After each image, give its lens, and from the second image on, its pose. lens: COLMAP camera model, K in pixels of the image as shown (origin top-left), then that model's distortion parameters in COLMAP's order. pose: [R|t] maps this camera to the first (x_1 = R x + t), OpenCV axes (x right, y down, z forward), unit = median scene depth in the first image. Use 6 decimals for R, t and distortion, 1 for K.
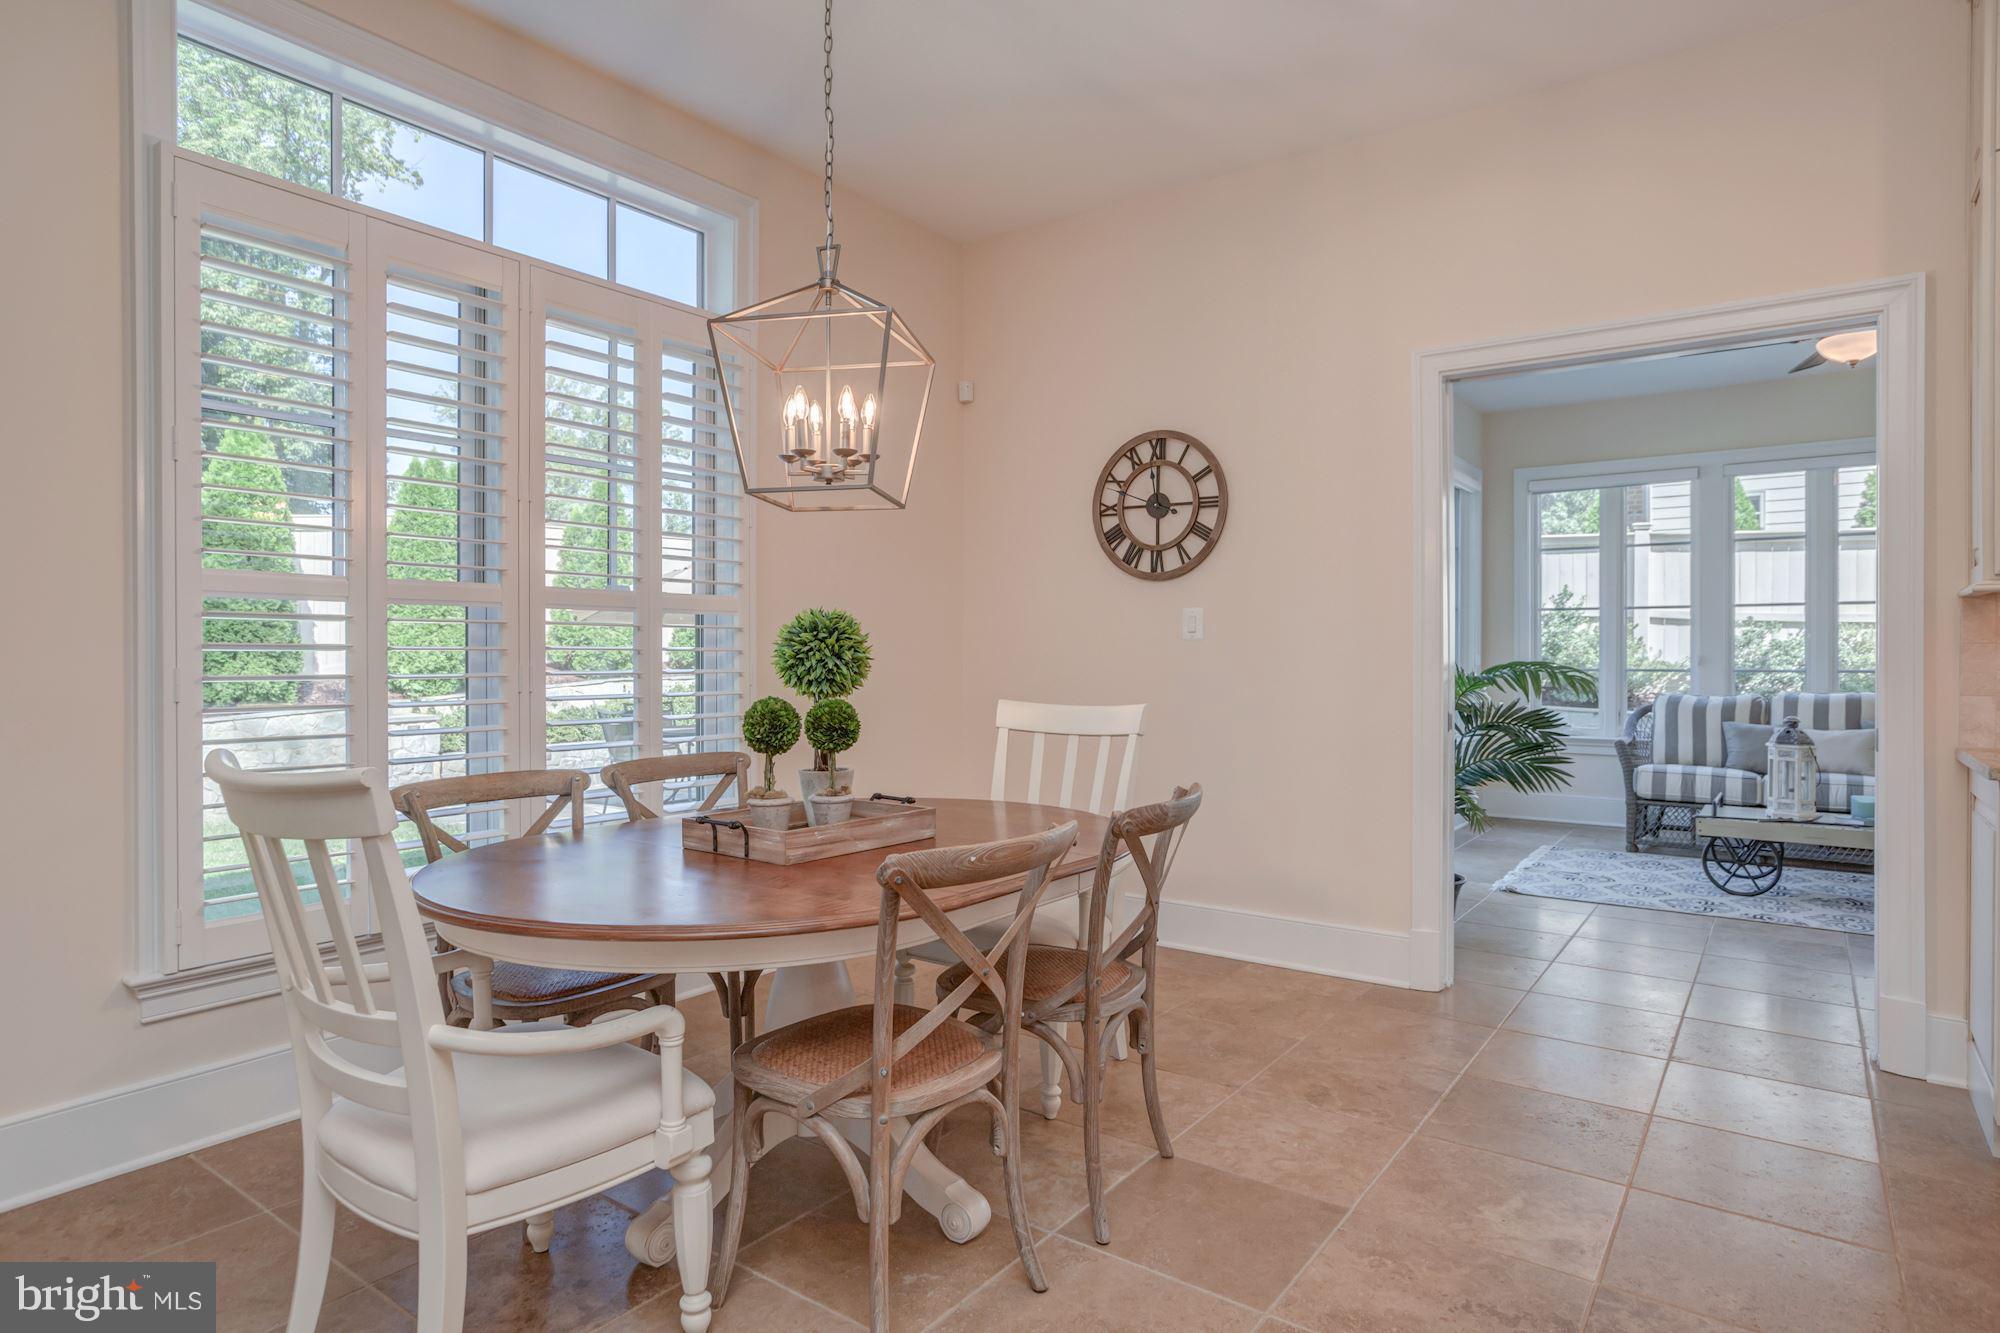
lens RADIAL K [[1085.5, 0, 998.5], [0, 1085.5, 667.7], [0, 0, 1]] dist [-0.027724, 0.000388]
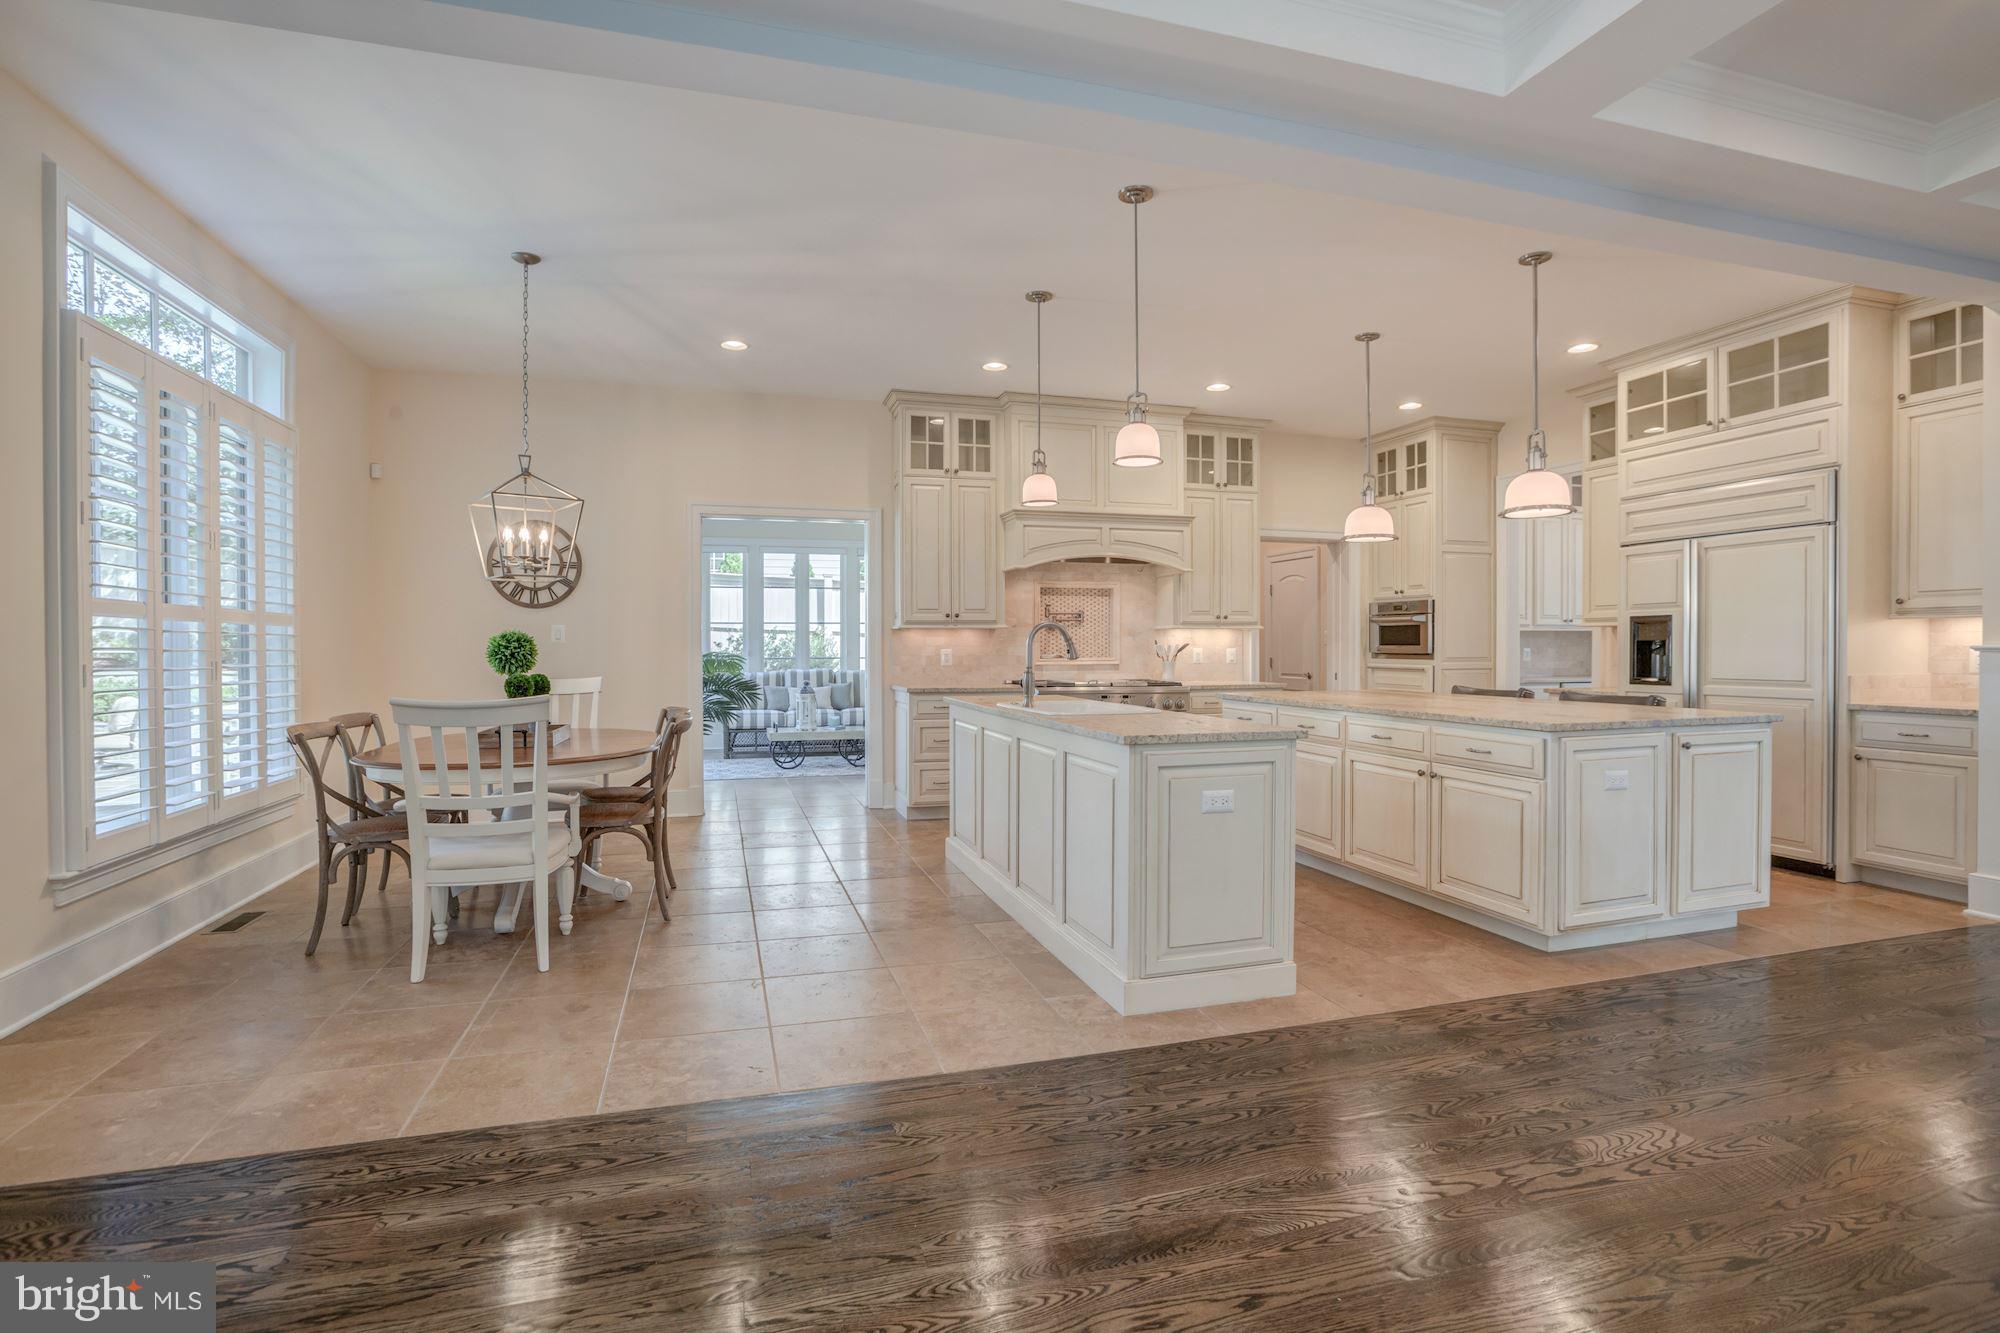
lens RADIAL K [[960.0, 0, 1004.3], [0, 960.0, 659.1], [0, 0, 1]] dist [-0.000166, -0.000027]
pose [[0.593618, -0.006566, 0.804720, -0.617654], [0.001893, 0.999975, 0.006763, -0.008883], [-0.804744, -0.002492, 0.593616, -0.478291]]
